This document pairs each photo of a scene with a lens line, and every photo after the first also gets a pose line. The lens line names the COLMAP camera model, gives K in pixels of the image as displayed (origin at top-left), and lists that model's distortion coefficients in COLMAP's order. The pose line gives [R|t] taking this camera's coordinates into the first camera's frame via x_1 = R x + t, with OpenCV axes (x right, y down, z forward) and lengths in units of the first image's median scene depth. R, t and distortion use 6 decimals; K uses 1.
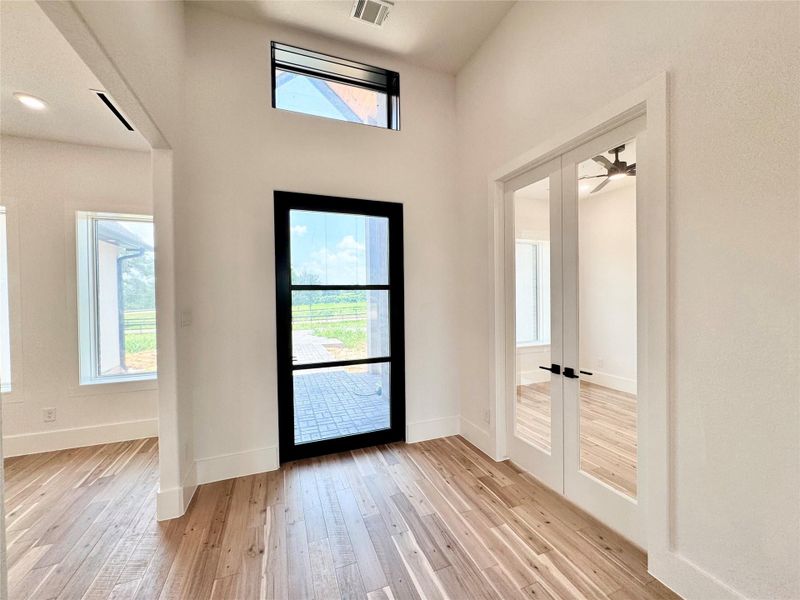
lens RADIAL K [[318.7, 0, 398.5], [0, 318.7, 299.8], [0, 0, 1]] dist [-0.000744, 0.000072]
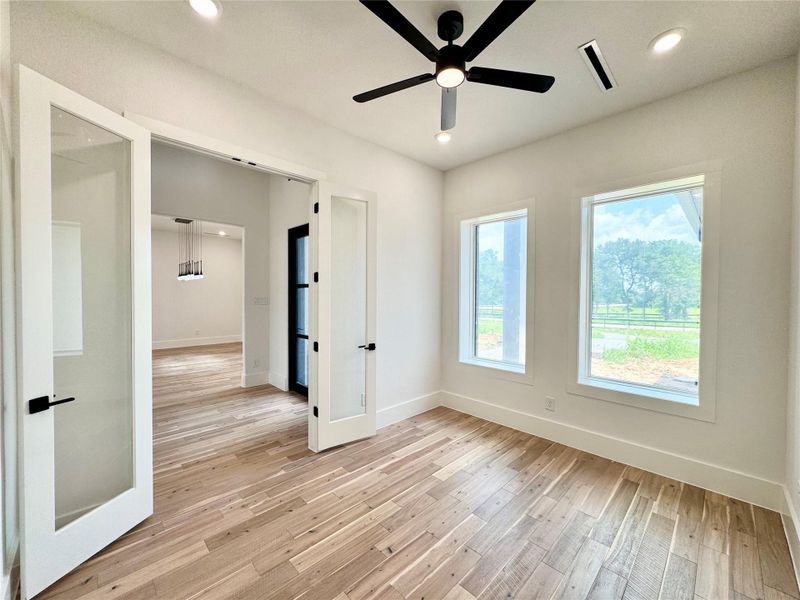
lens RADIAL K [[318.7, 0, 398.5], [0, 318.7, 299.8], [0, 0, 1]] dist [-0.000744, 0.000072]
pose [[0.389806, 0.023115, -0.920607, 1.752201], [-0.020788, 0.999651, 0.016297, 0.006512], [0.920662, 0.012785, 0.390150, 1.096313]]
